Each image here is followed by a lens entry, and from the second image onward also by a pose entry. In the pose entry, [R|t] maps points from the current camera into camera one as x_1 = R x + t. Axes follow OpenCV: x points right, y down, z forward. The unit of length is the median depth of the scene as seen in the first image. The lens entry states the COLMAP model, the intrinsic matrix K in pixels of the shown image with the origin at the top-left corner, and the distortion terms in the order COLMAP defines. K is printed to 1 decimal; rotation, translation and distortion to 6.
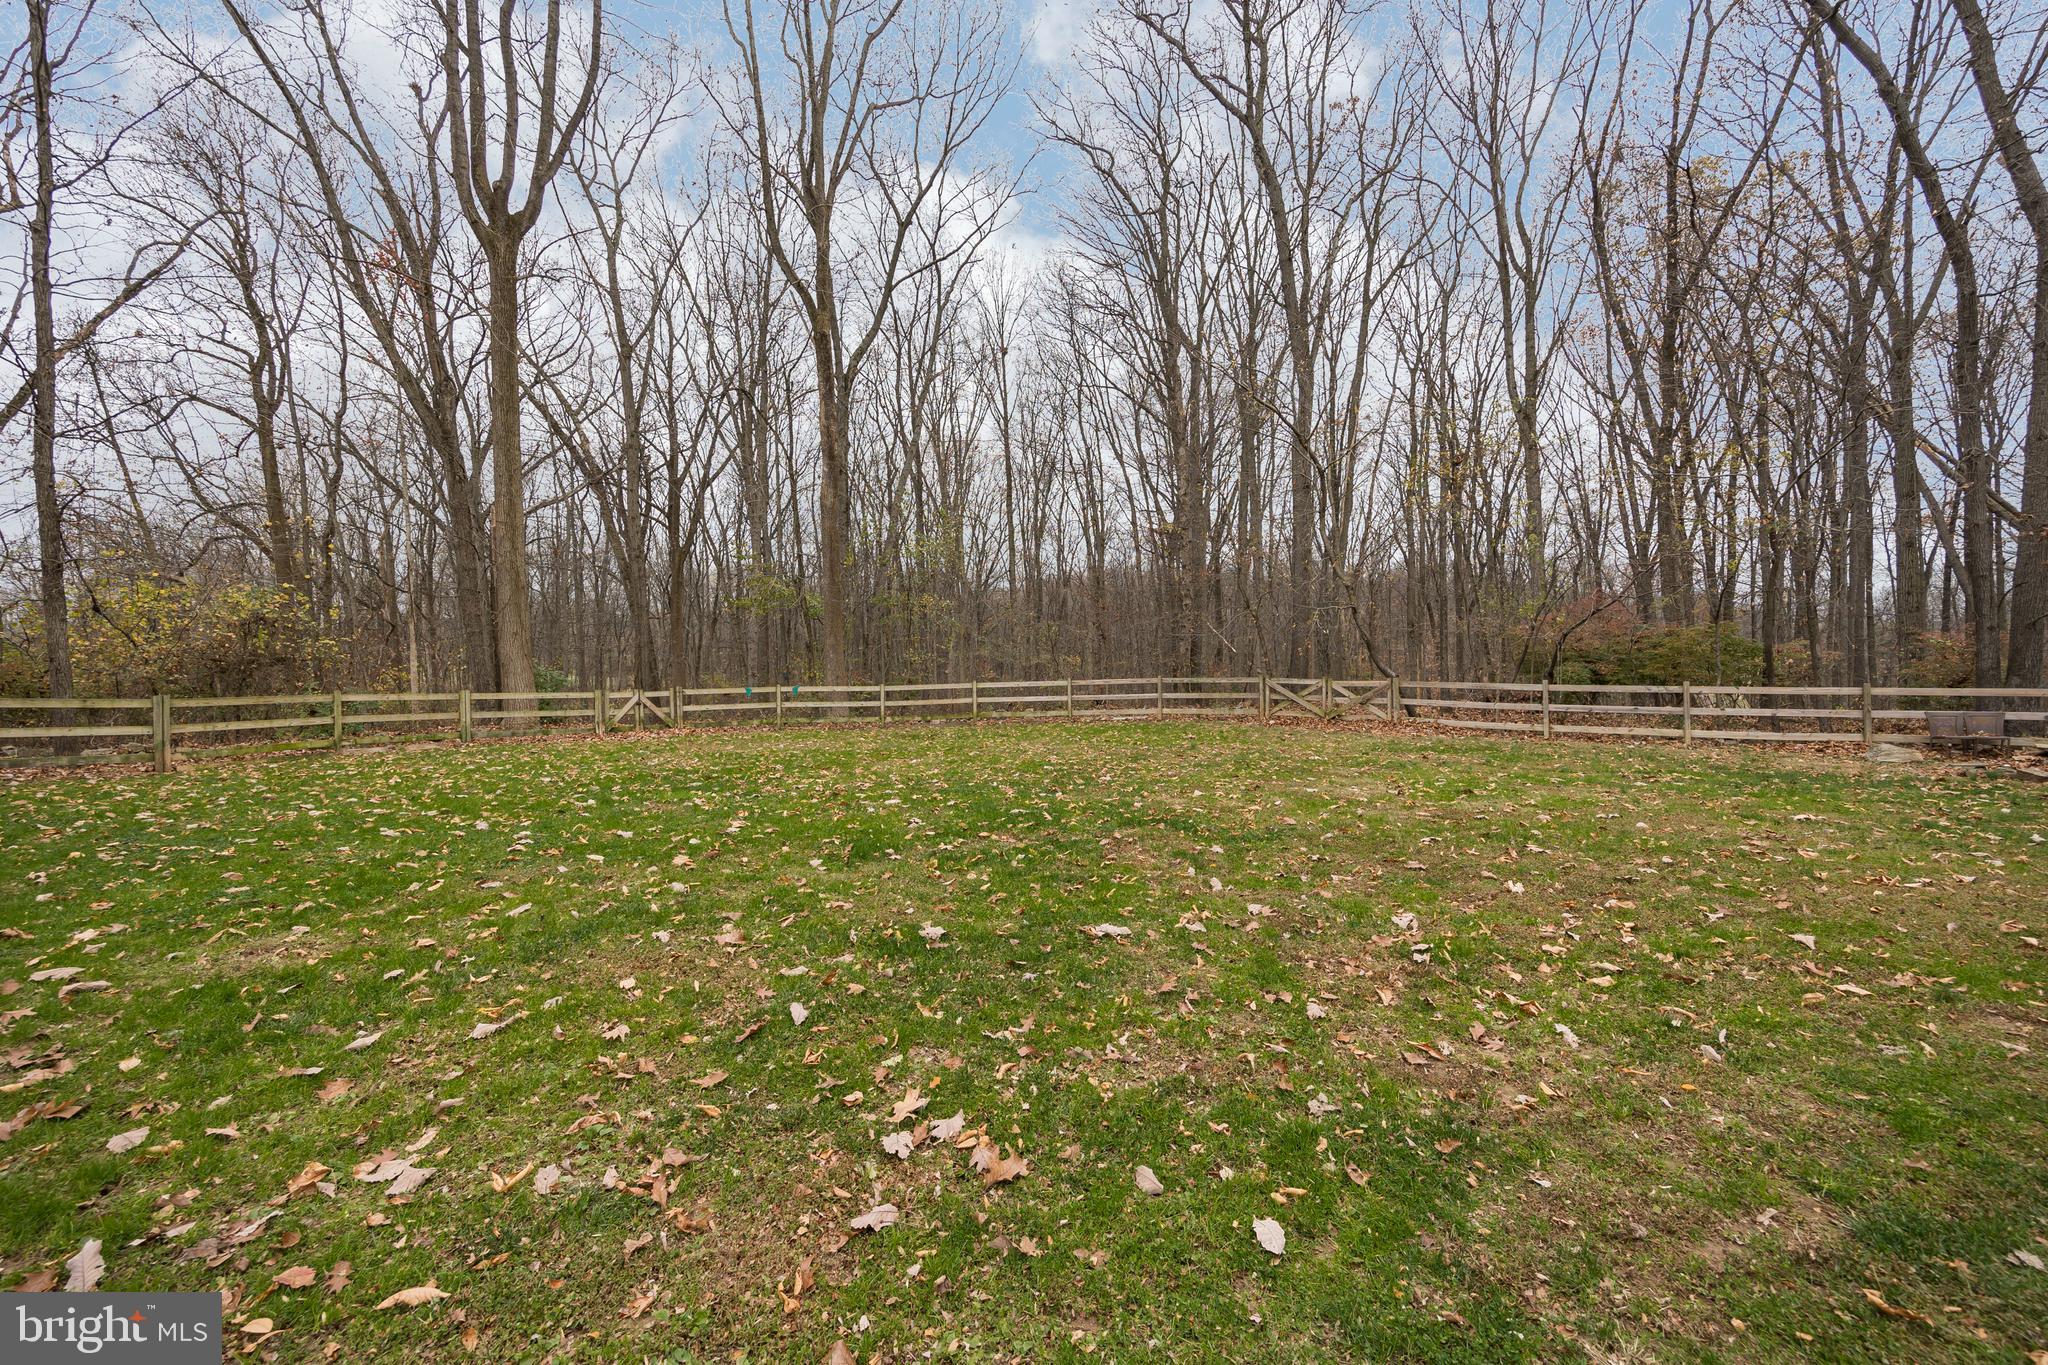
lens RADIAL K [[821.0, 0, 1025.7], [0, 821.0, 662.6], [0, 0, 1]] dist [0.000082, -0.001095]
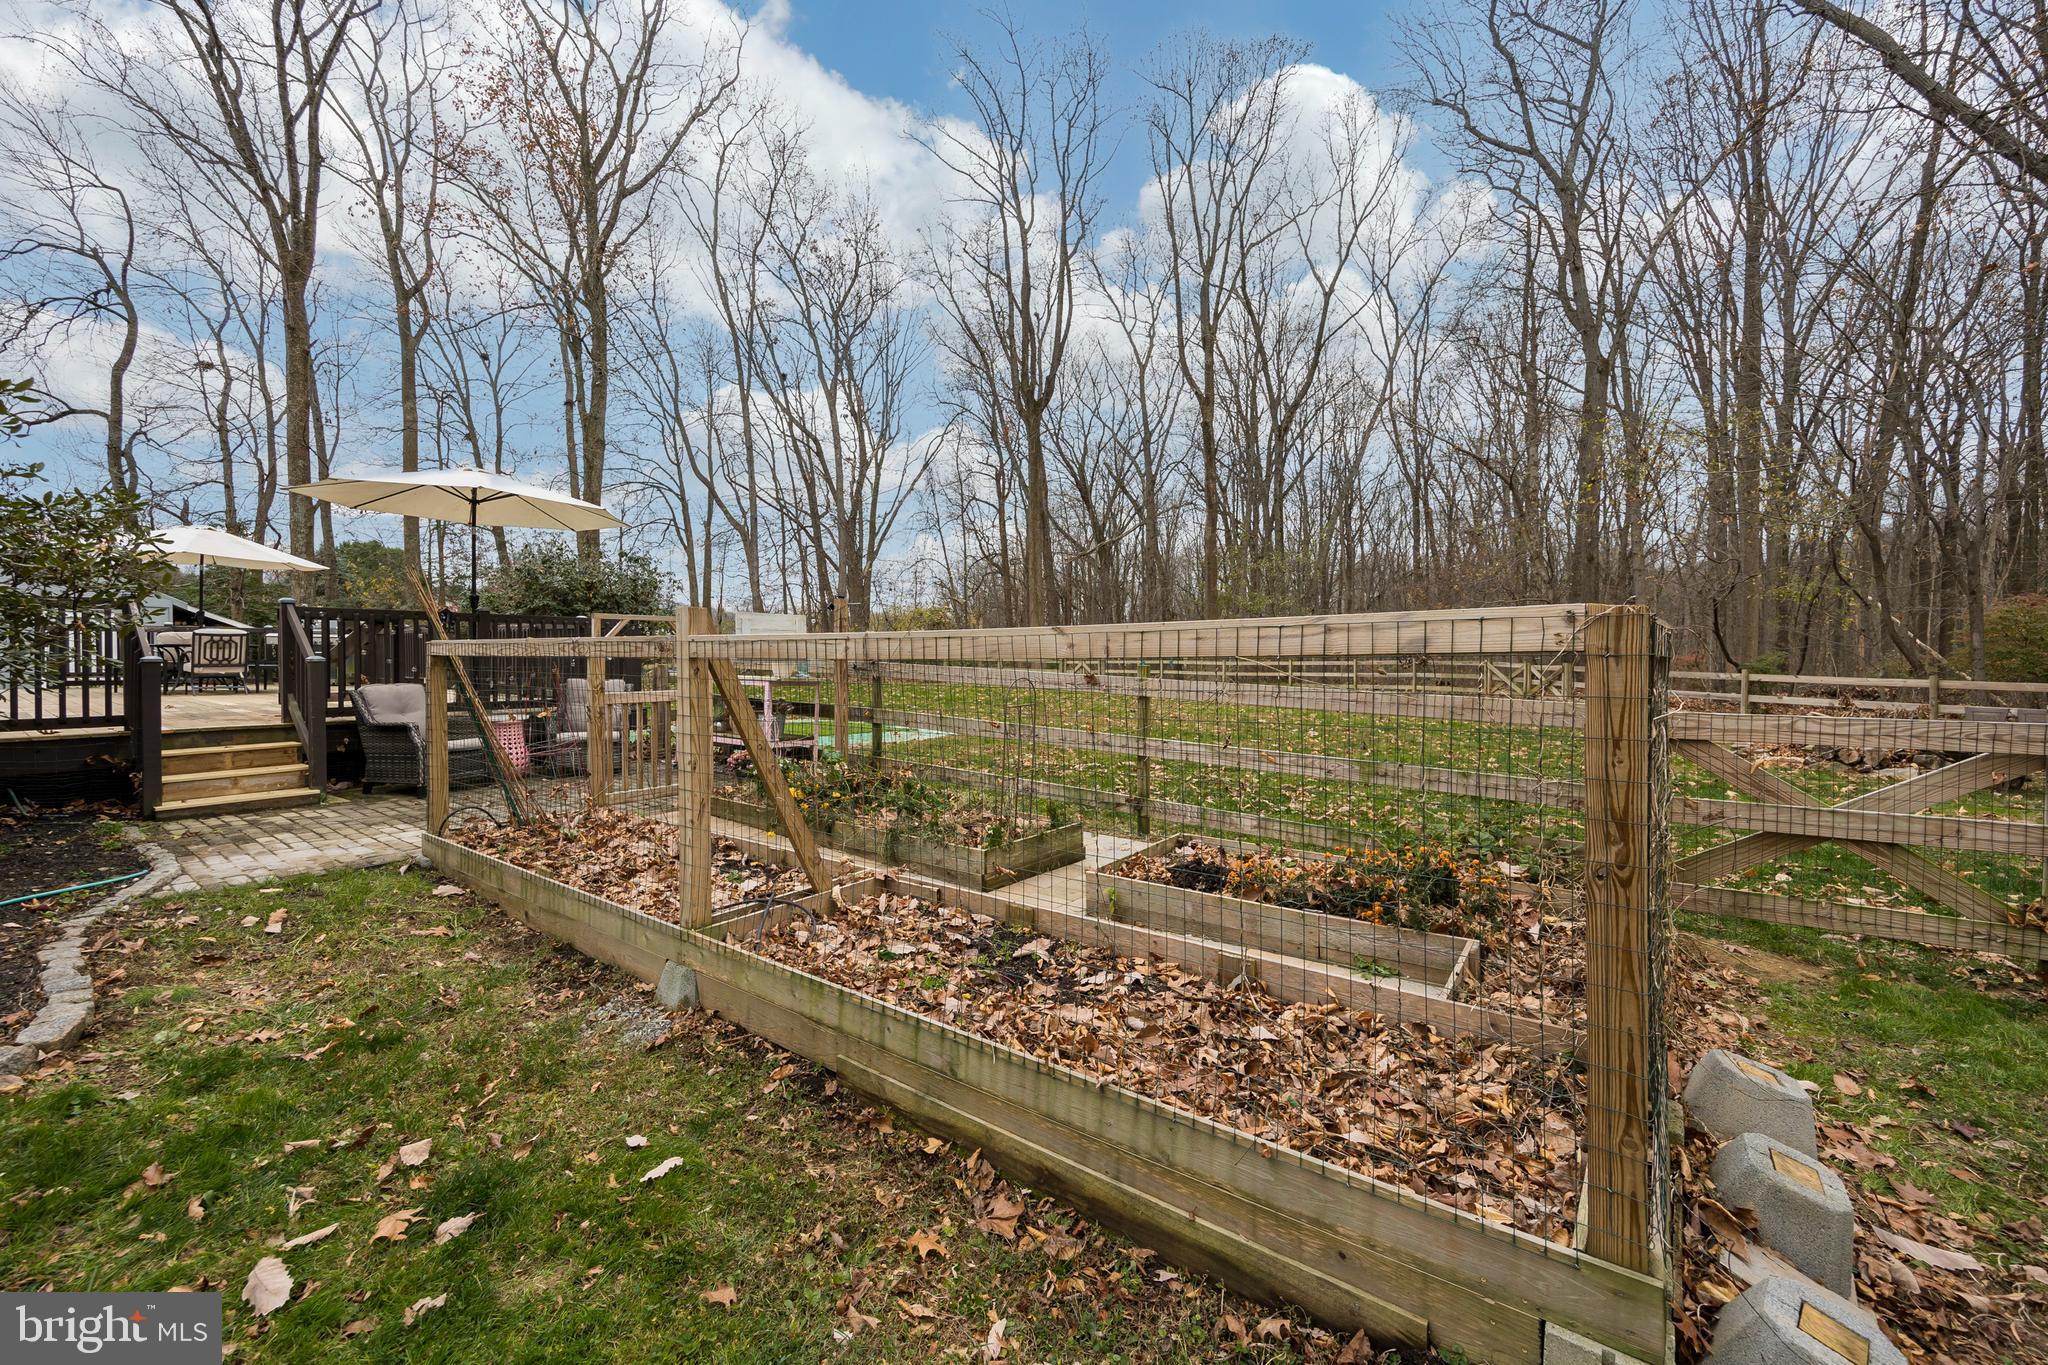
lens RADIAL K [[821.0, 0, 1025.7], [0, 821.0, 662.6], [0, 0, 1]] dist [0.000082, -0.001095]
pose [[0.680336, 0.022148, -0.732566, 0.462320], [-0.011613, 0.999744, 0.019441, 0.005275], [0.732809, -0.004720, 0.680418, -0.179263]]
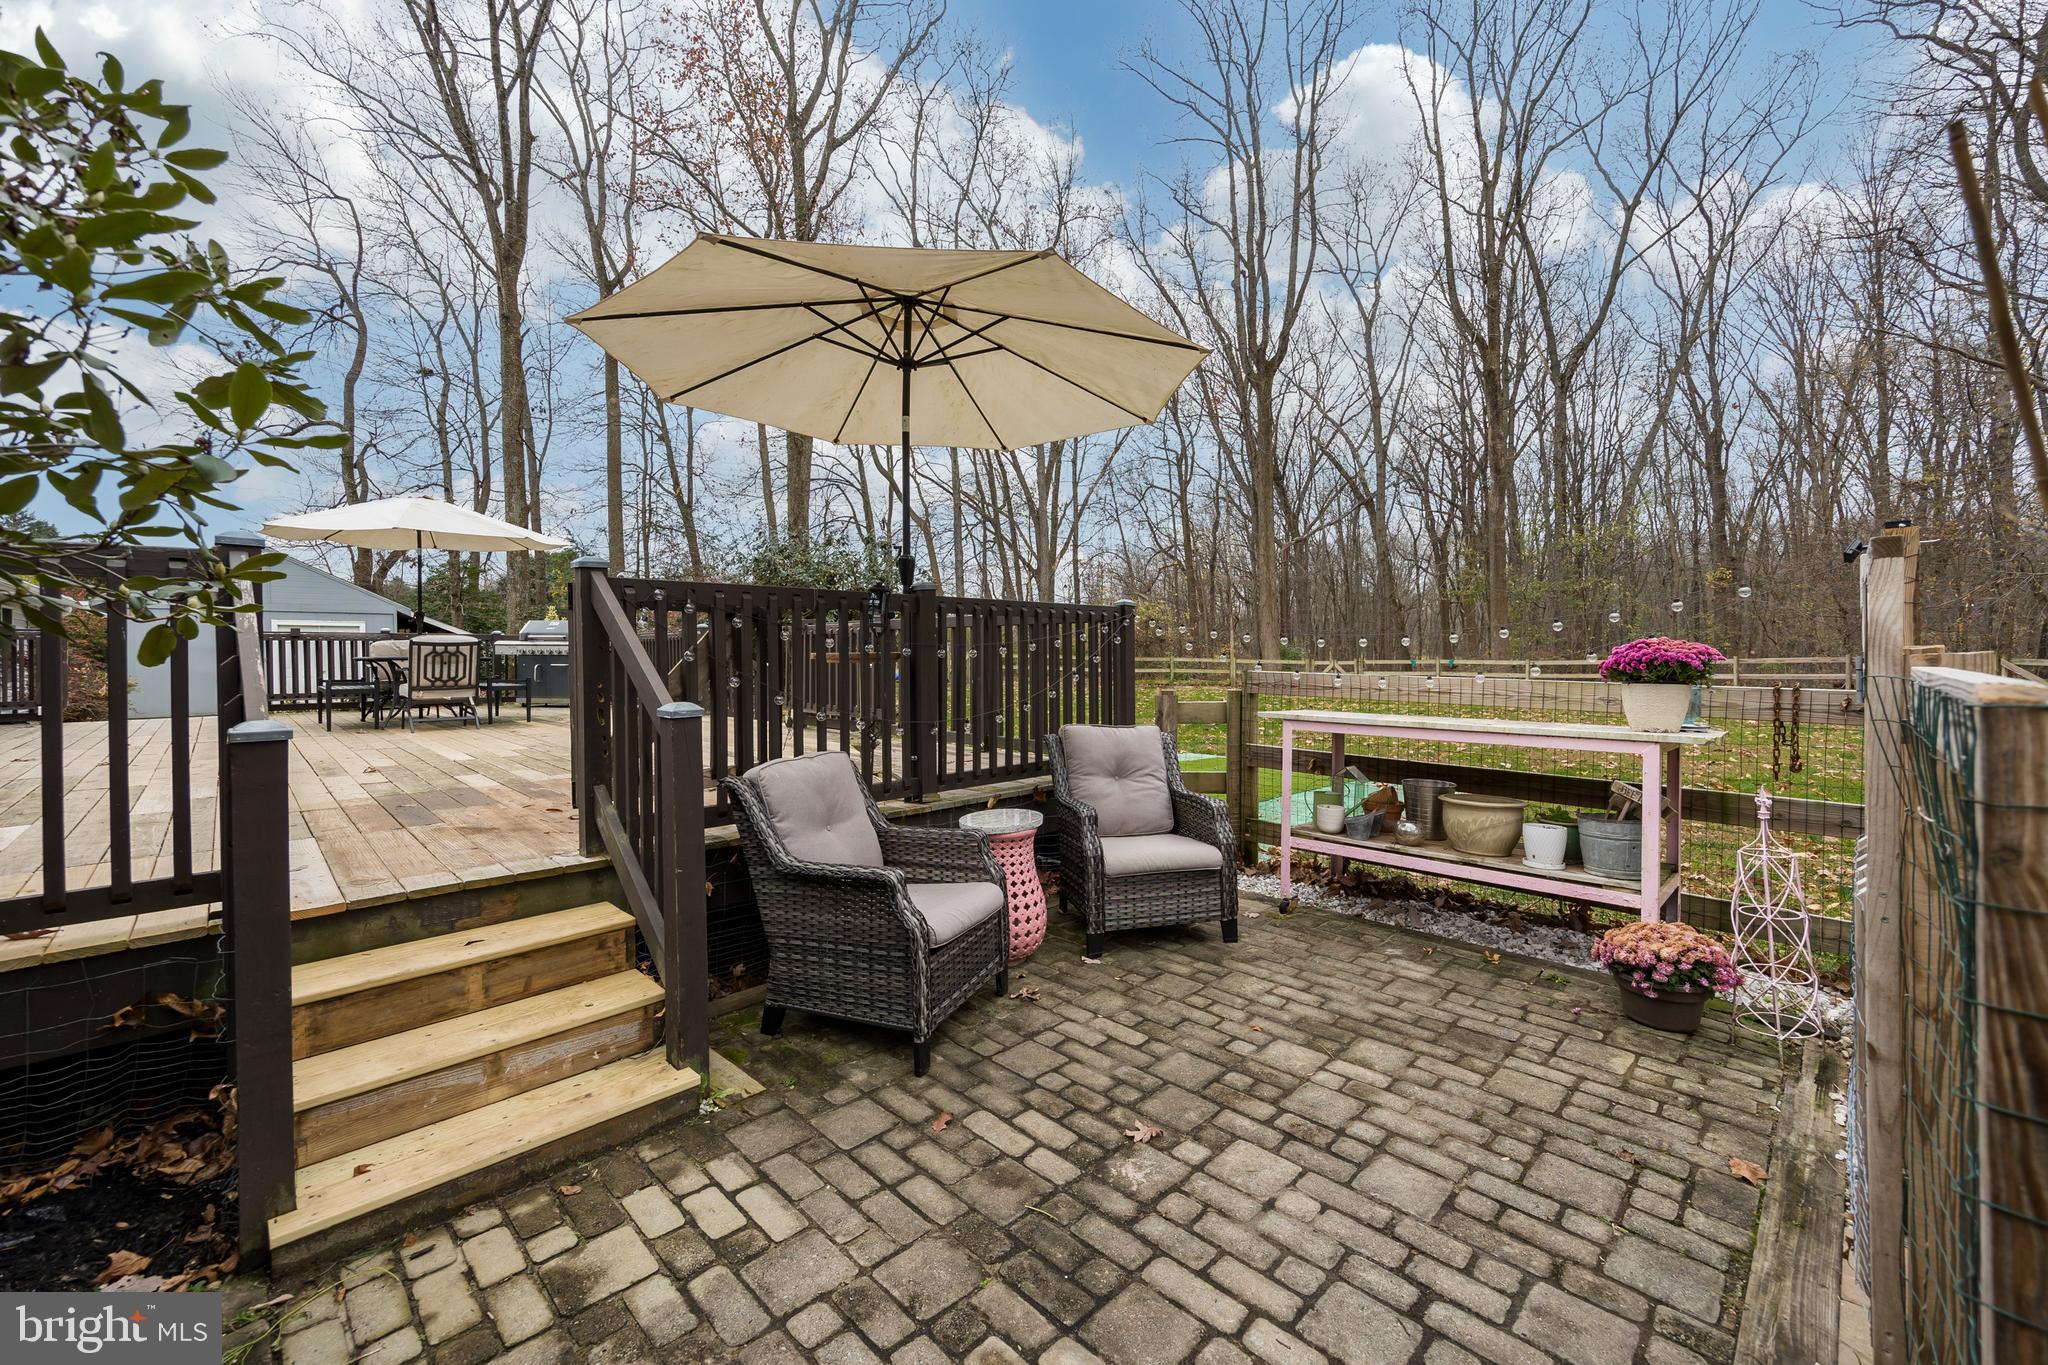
lens RADIAL K [[821.0, 0, 1025.7], [0, 821.0, 662.6], [0, 0, 1]] dist [0.000082, -0.001095]
pose [[0.557339, 0.017974, -0.830090, 0.283814], [-0.000842, 0.999777, 0.021083, 0.004547], [0.830284, -0.011052, 0.557230, -0.185089]]
